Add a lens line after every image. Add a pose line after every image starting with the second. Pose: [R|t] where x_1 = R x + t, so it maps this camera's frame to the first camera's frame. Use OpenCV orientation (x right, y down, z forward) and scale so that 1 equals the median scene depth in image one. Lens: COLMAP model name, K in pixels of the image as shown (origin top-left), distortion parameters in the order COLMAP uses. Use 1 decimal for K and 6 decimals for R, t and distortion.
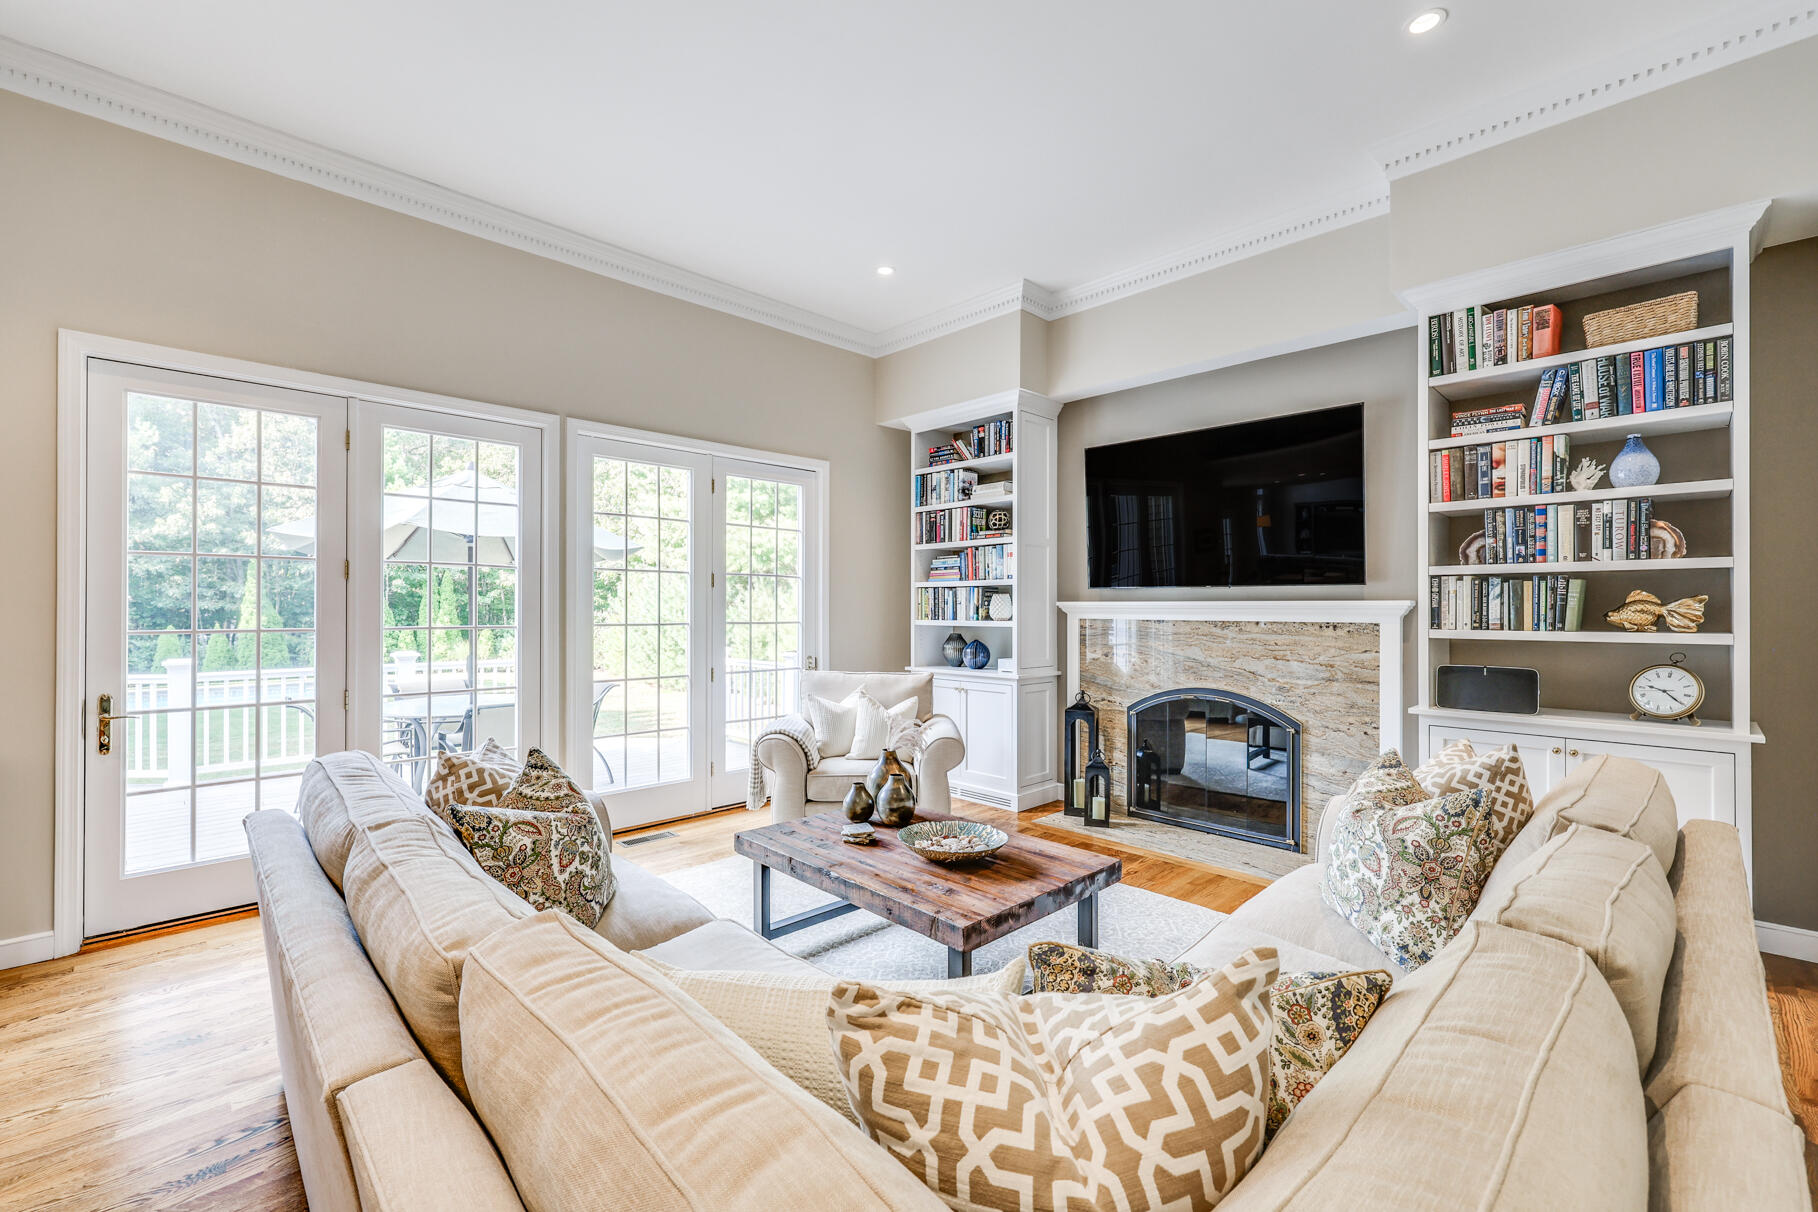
lens RADIAL K [[758.8, 0, 908.4], [0, 758.8, 603.8], [0, 0, 1]] dist [0.007276, 0.000808]
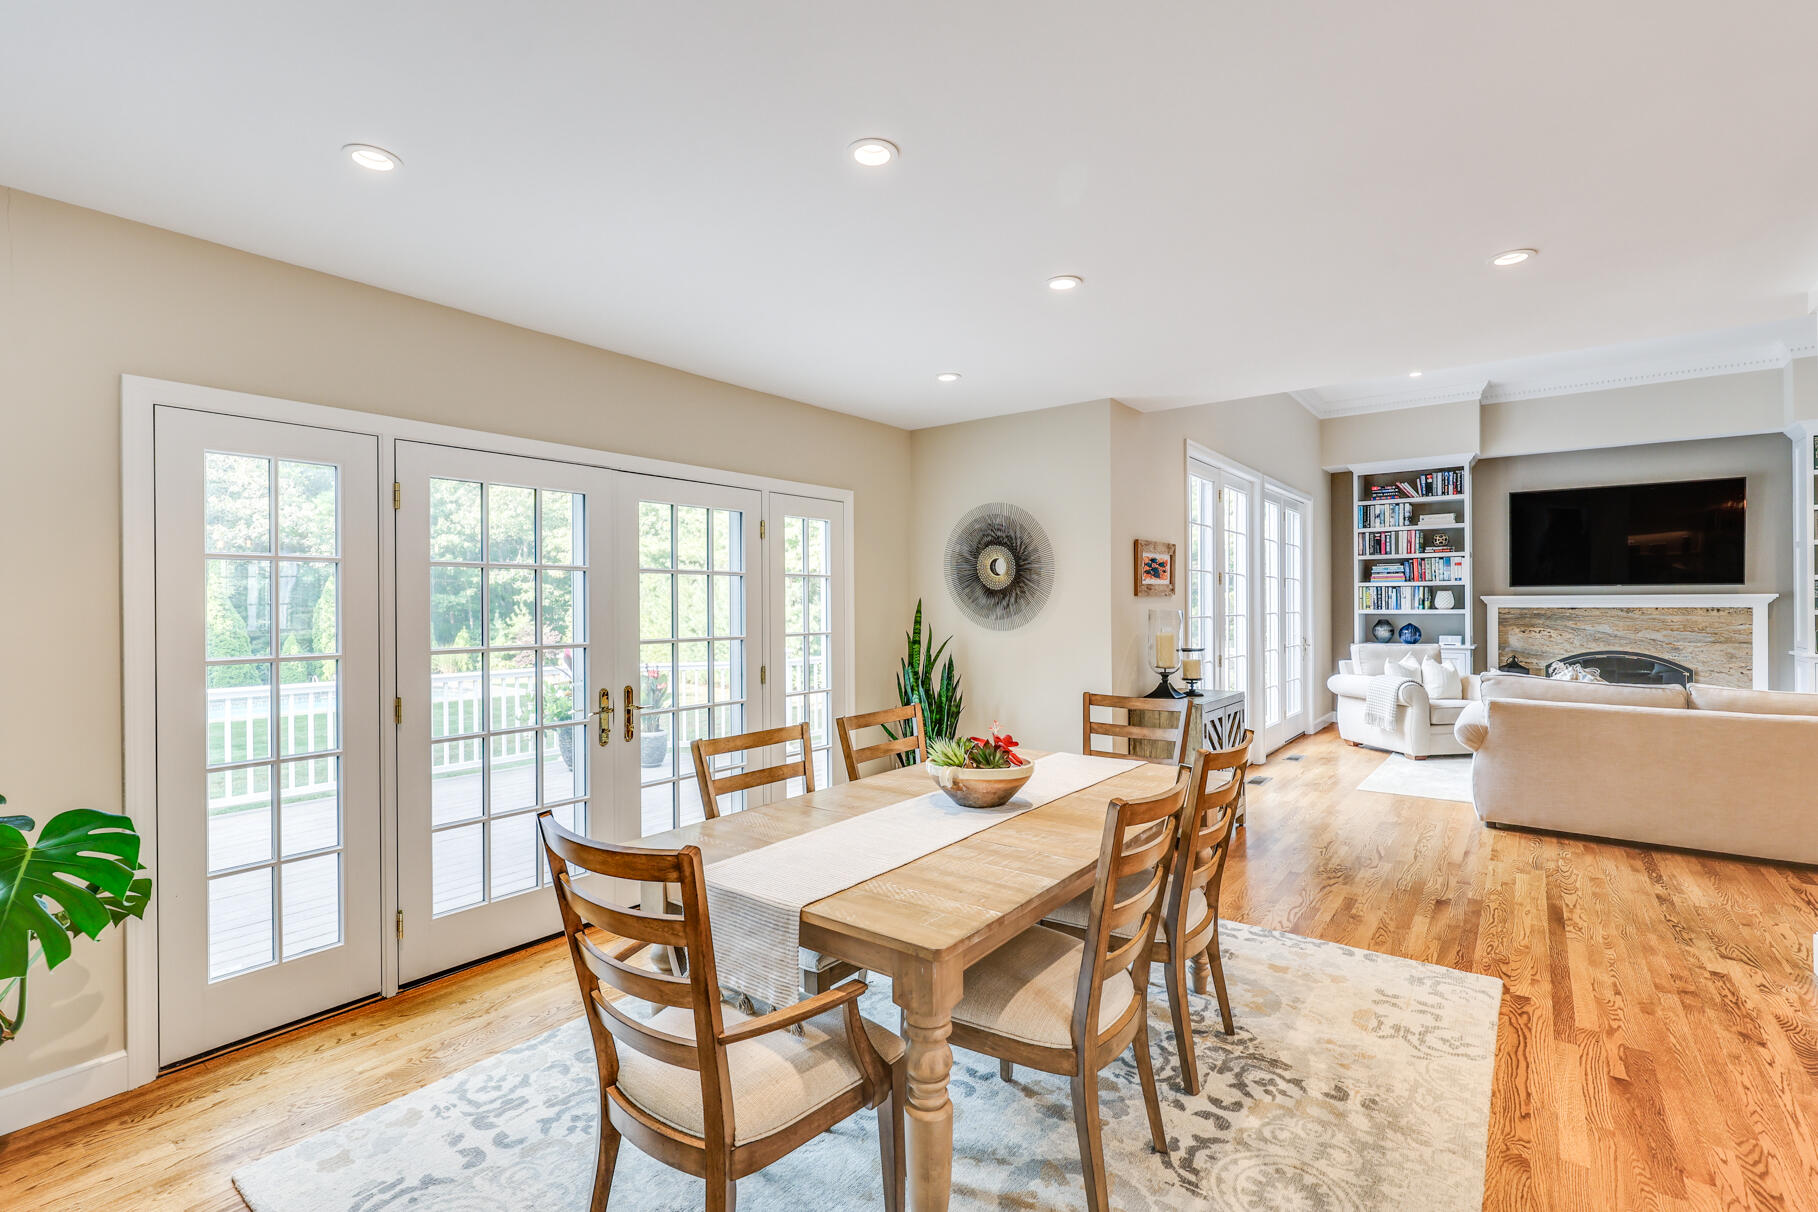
lens RADIAL K [[828.0, 0, 909.9], [0, 828.0, 599.7], [0, 0, 1]] dist [0.011336, -0.000403]
pose [[0.989347, -0.006981, 0.145406, -1.301732], [0.007116, 0.999975, -0.000407, -0.003452], [-0.145400, 0.001438, 0.989372, -0.489802]]
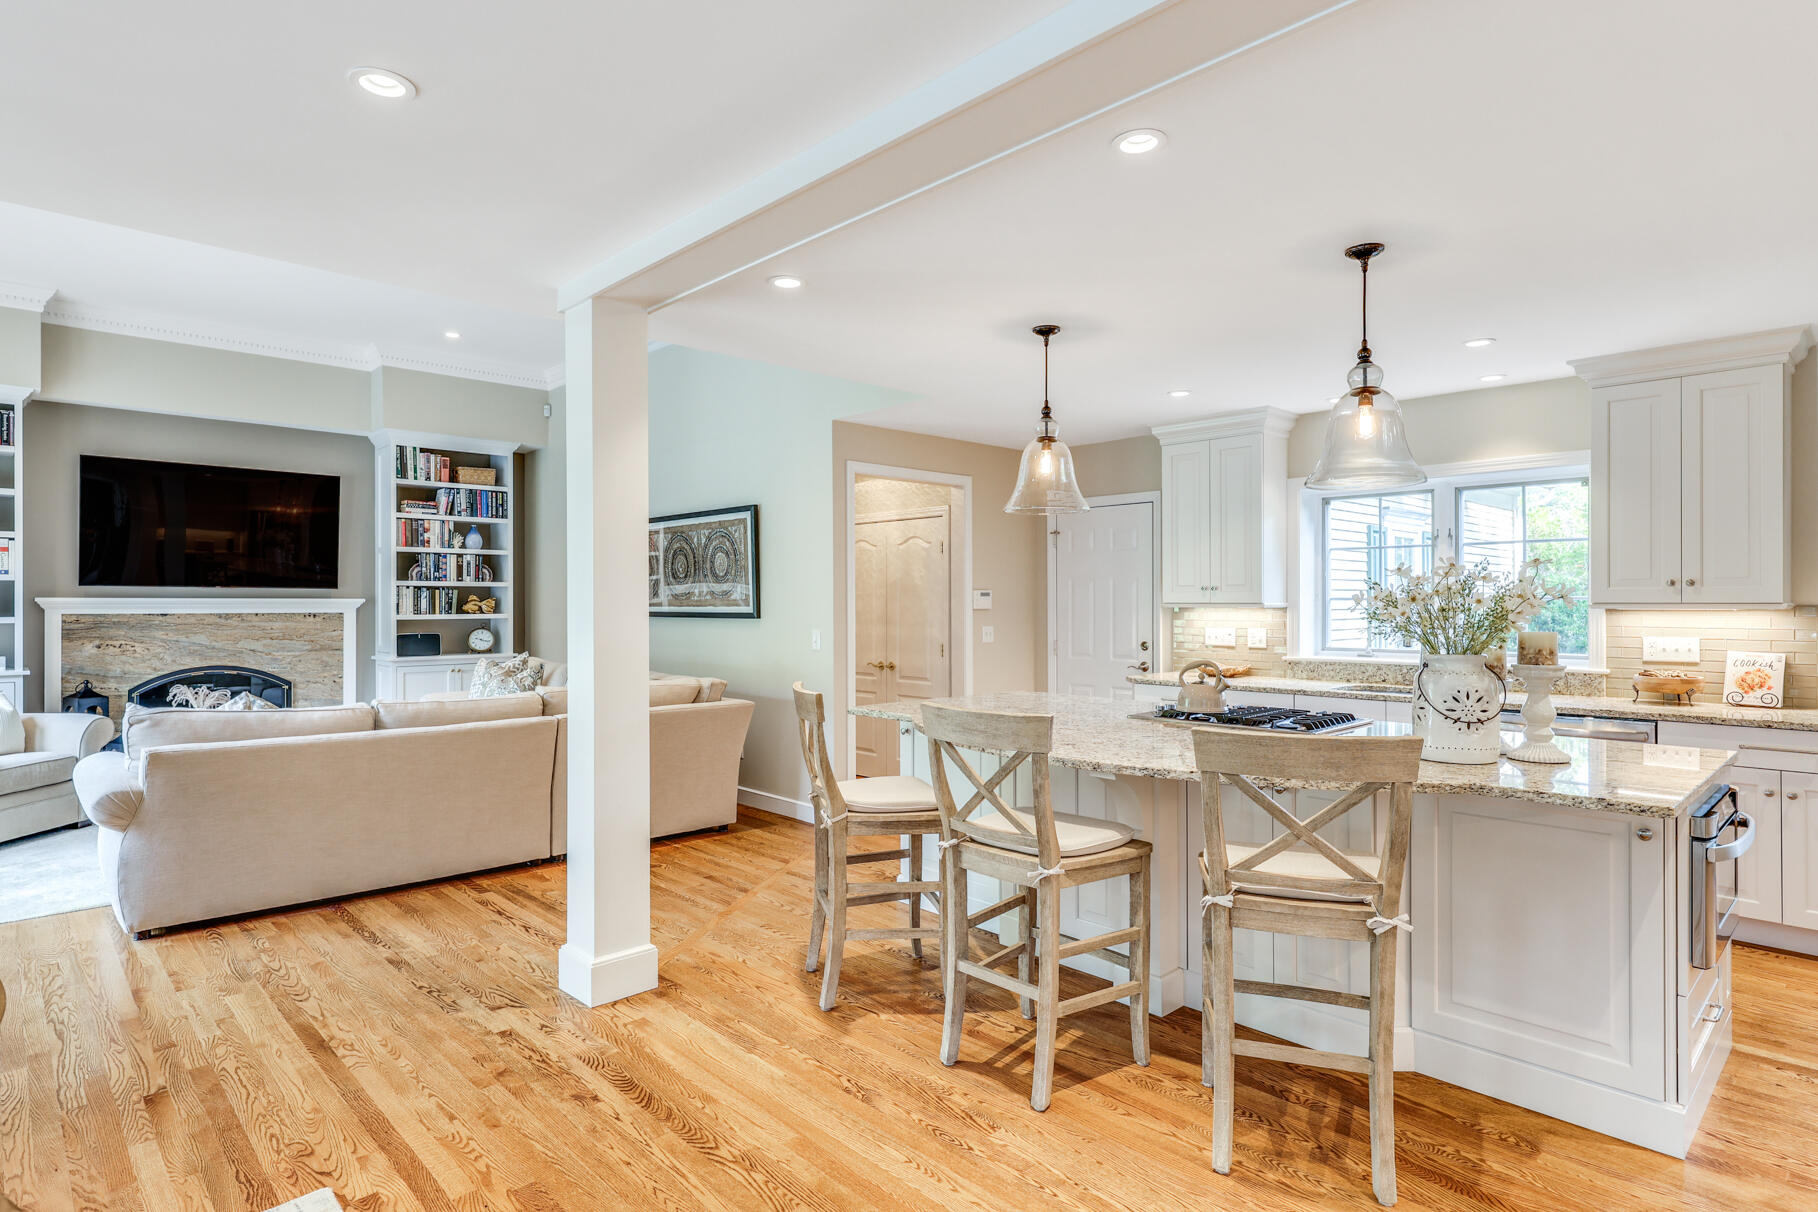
lens RADIAL K [[967.2, 0, 903.3], [0, 967.2, 604.7], [0, 0, 1]] dist [0.004225, 0.000476]
pose [[0.025933, -0.002398, 0.999661, -1.237663], [-0.005394, 0.999982, 0.002538, -0.002812], [-0.999649, -0.005458, 0.025920, -0.218905]]
